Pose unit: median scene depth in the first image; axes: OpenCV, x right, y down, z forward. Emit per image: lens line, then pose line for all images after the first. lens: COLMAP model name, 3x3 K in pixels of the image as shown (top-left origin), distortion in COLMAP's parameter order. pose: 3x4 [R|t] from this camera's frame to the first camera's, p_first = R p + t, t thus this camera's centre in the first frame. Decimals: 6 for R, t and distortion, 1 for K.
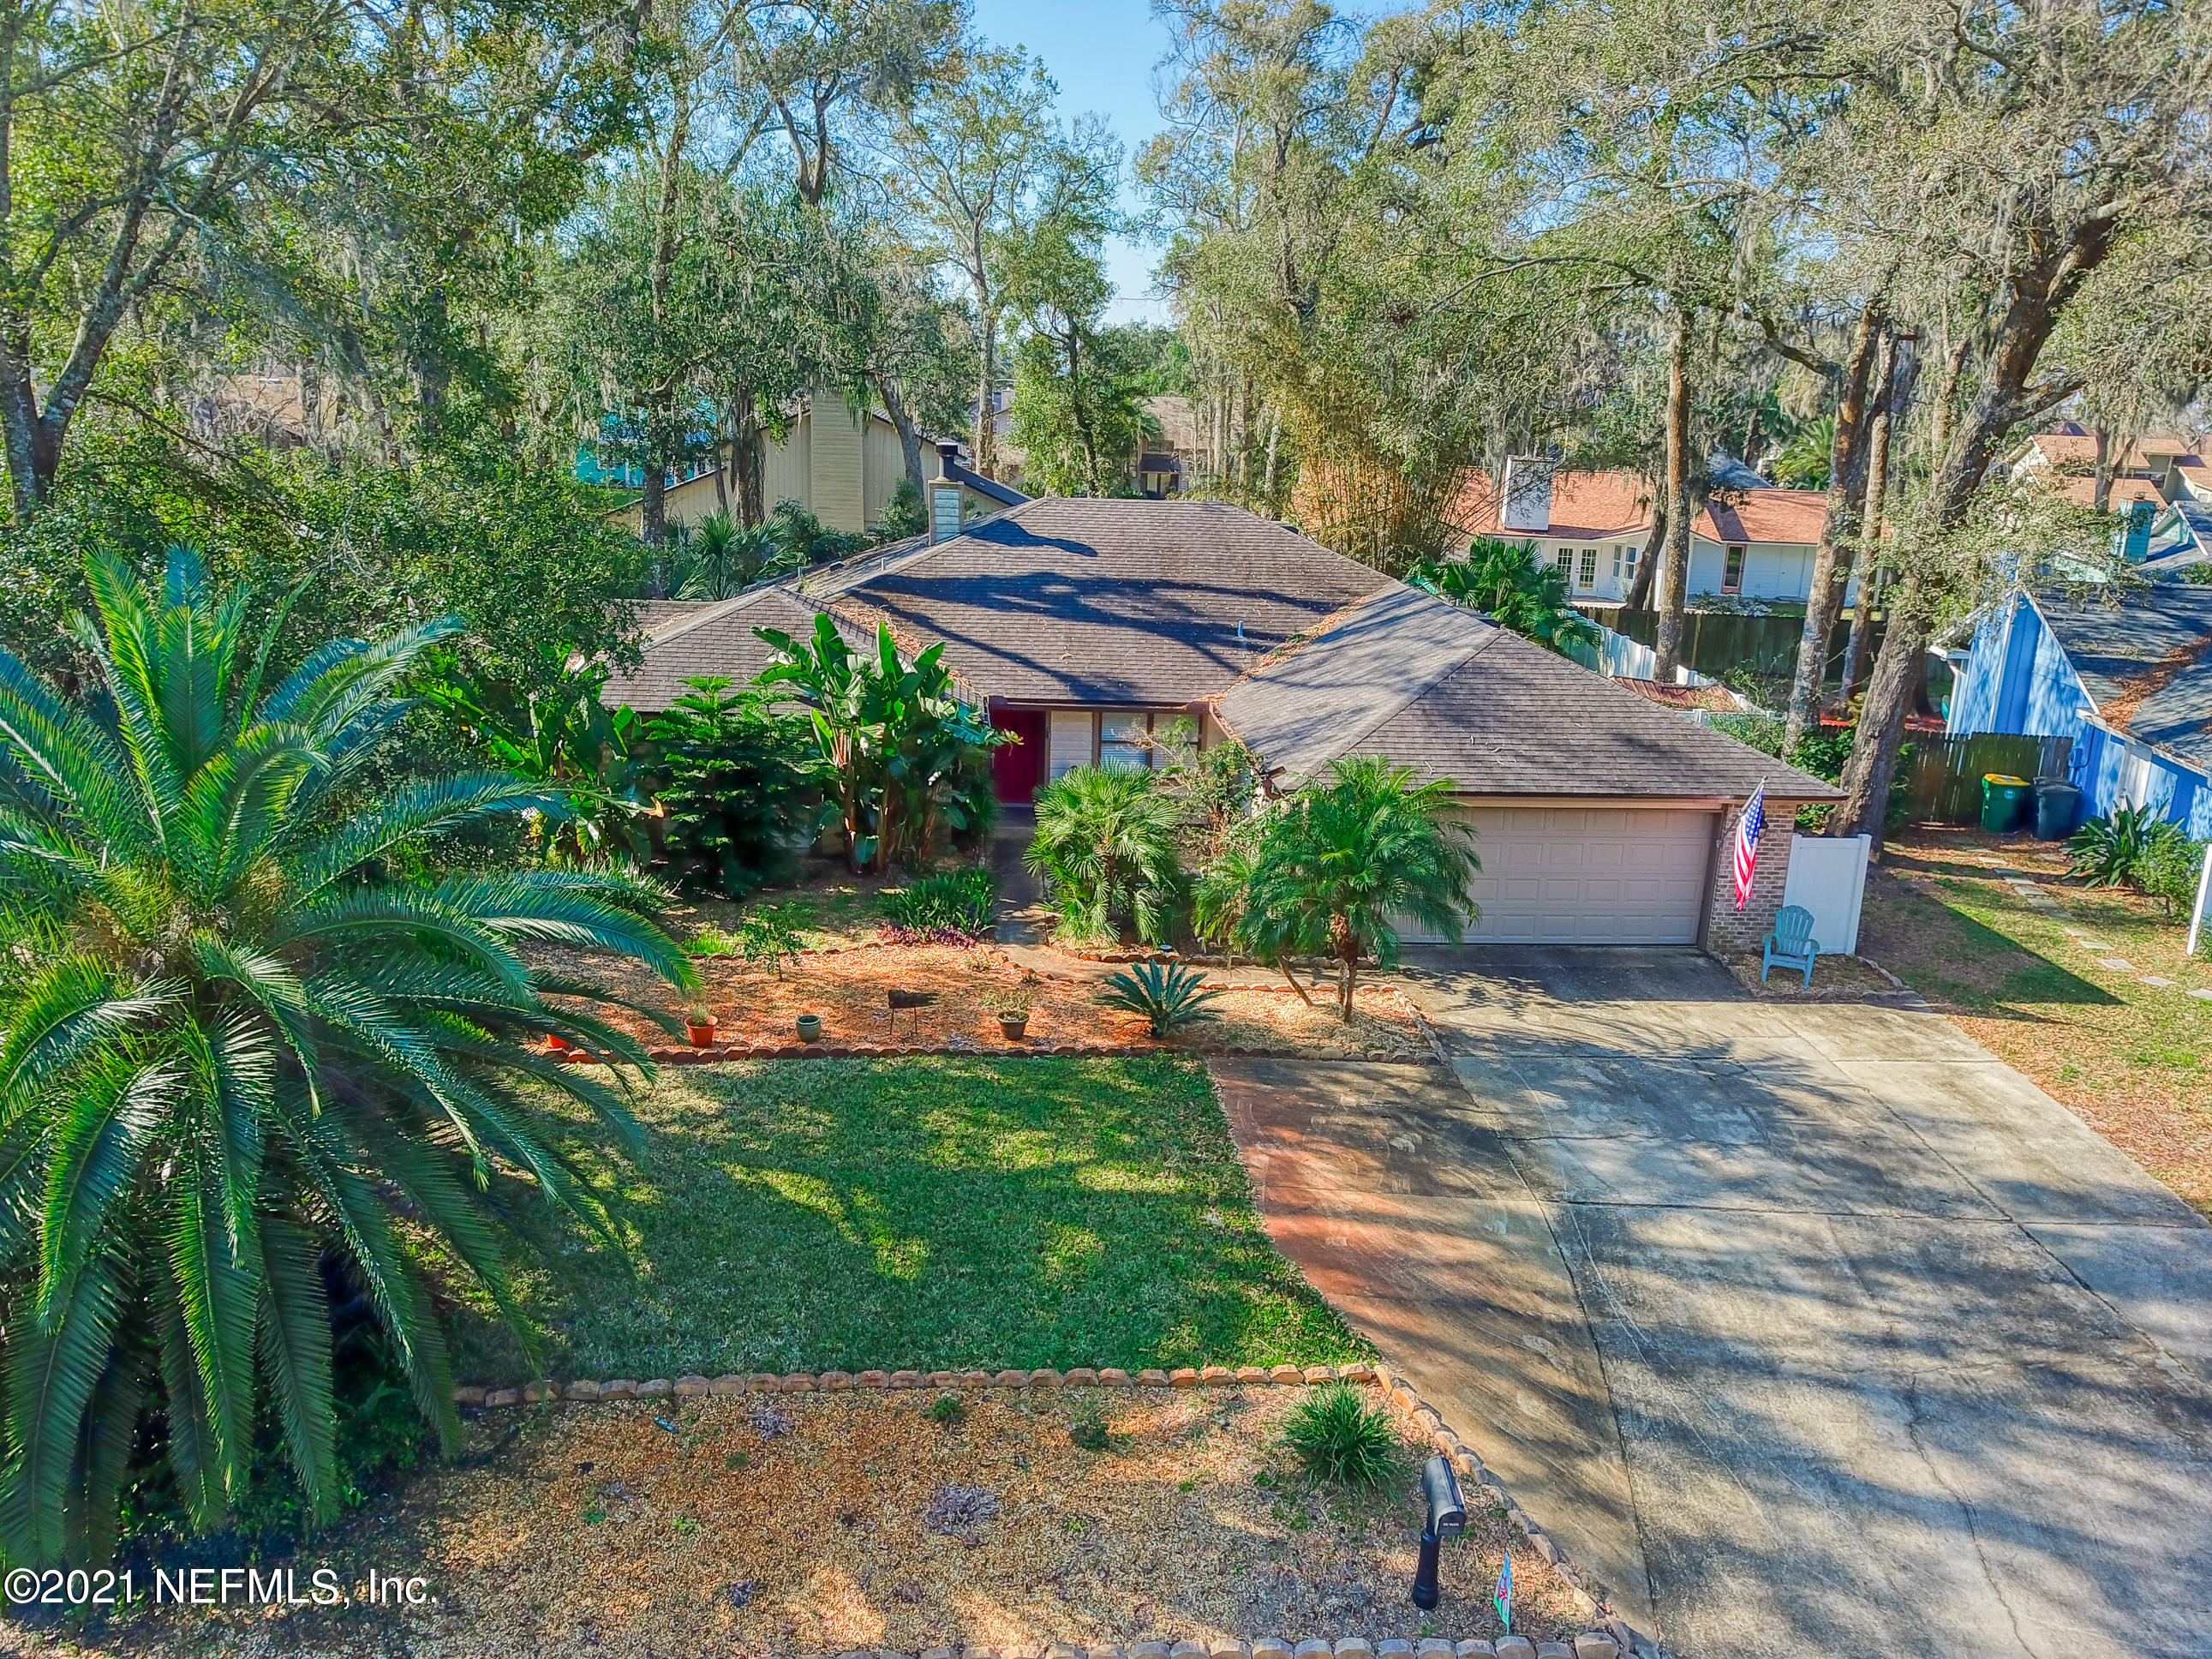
lens RADIAL K [[1637.7, 0, 1106.0], [0, 1637.7, 829.5], [0, 0, 1]] dist [0.008731, -0.046274]
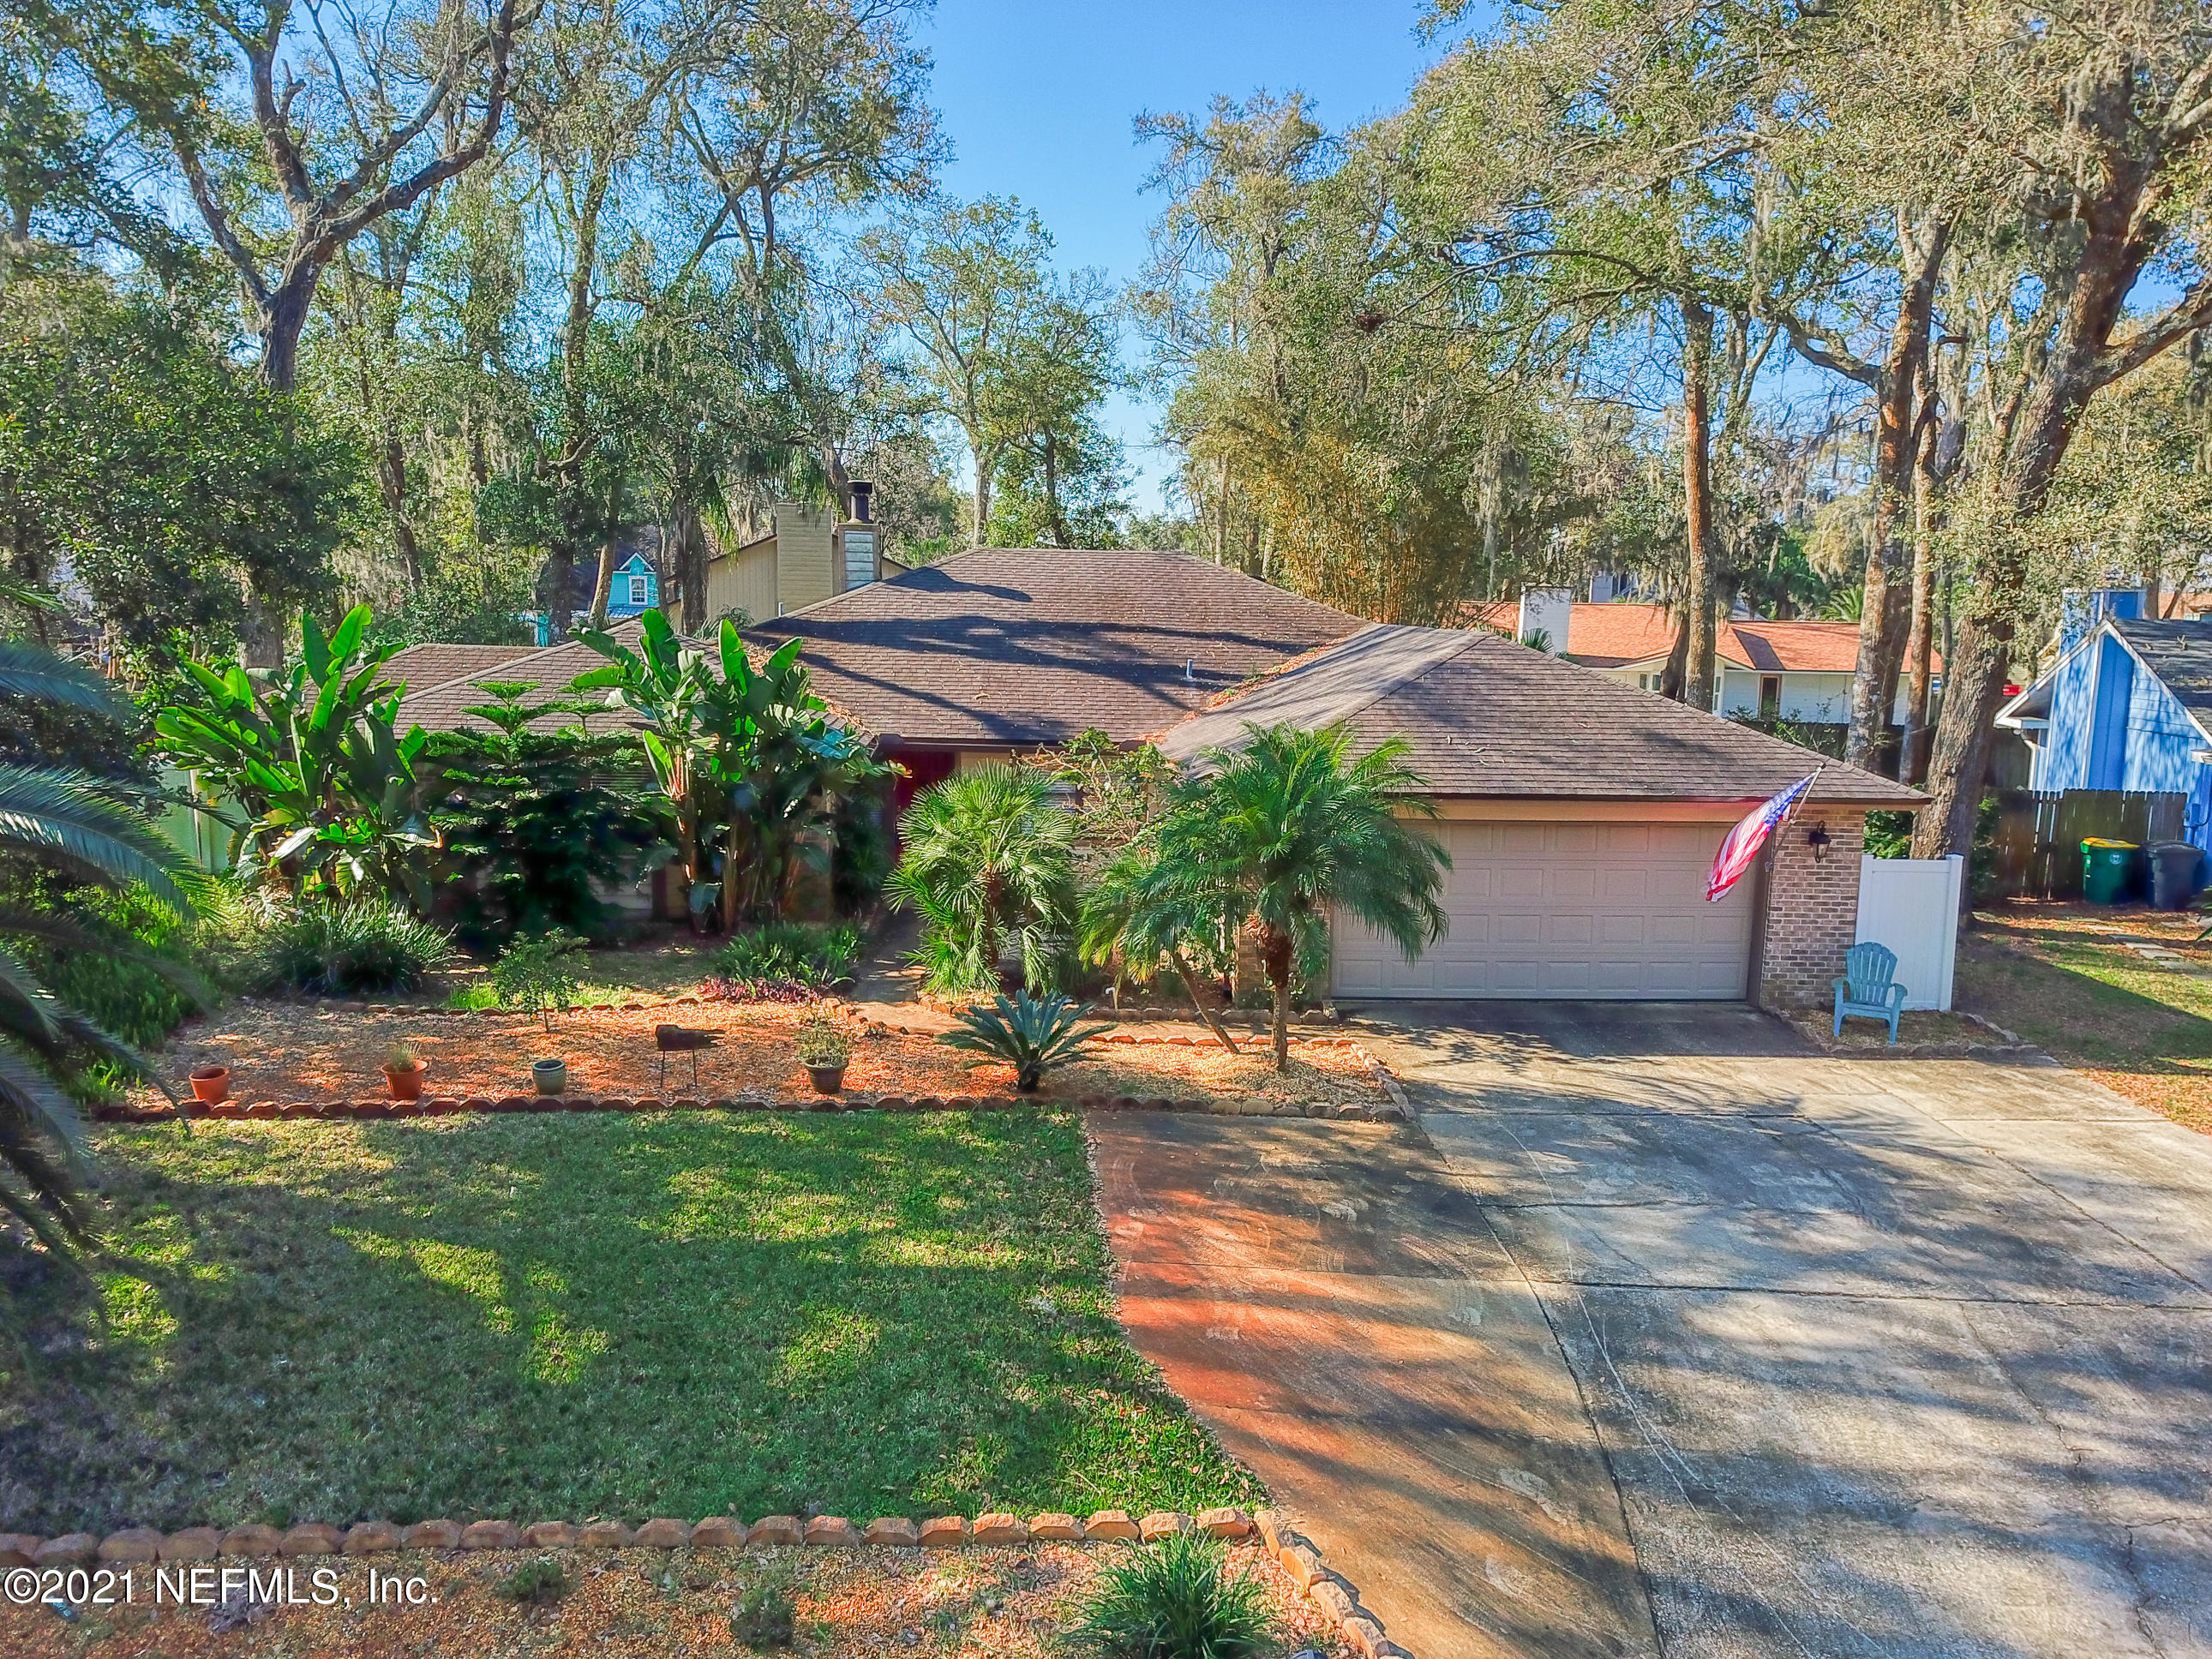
lens RADIAL K [[1668.0, 0, 1106.0], [0, 1668.0, 829.5], [0, 0, 1]] dist [-0.004555, -0.001089]
pose [[0.999775, -0.012146, -0.017400, 0.075692], [0.010008, 0.992953, -0.118086, 0.090240], [0.018712, 0.117886, 0.992851, 0.213030]]
